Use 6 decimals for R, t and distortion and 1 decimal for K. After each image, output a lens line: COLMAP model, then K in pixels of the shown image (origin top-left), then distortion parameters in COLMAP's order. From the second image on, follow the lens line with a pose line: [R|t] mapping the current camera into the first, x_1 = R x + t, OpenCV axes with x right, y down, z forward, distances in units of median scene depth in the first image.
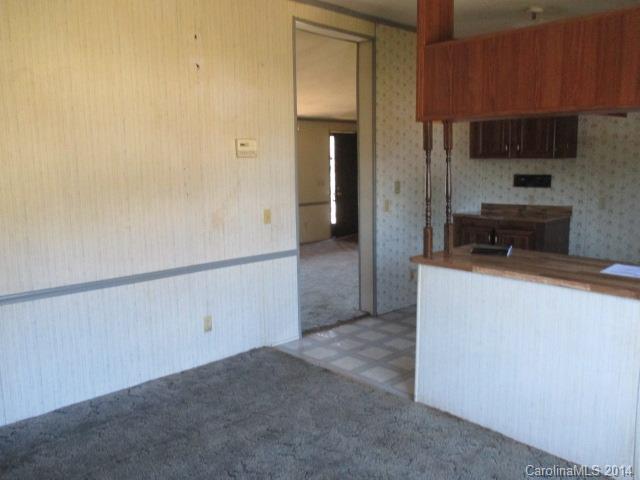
lens RADIAL K [[549.0, 0, 320.0], [0, 549.0, 240.0], [0, 0, 1]] dist [-0.013071, 0.001352]
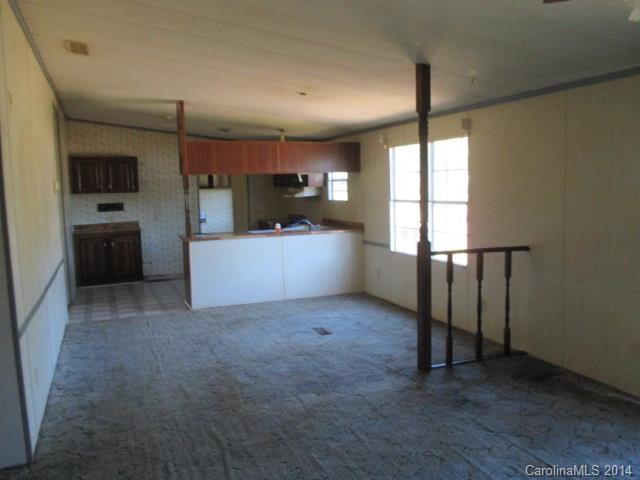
lens RADIAL K [[549.0, 0, 320.0], [0, 549.0, 240.0], [0, 0, 1]] dist [-0.013071, 0.001352]
pose [[0.375105, -0.098447, 0.921740, -0.870198], [0.156803, 0.986754, 0.041579, 0.014042], [-0.913624, 0.128935, 0.385573, -0.146599]]
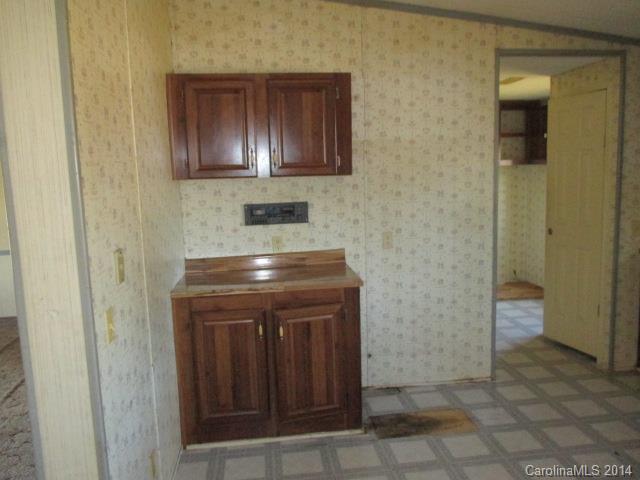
lens RADIAL K [[549.0, 0, 320.0], [0, 549.0, 240.0], [0, 0, 1]] dist [-0.013071, 0.001352]
pose [[0.605408, -0.122861, 0.786376, -0.062205], [0.140595, 0.988985, 0.046276, -0.103482], [-0.783399, 0.082545, 0.616013, 0.611411]]
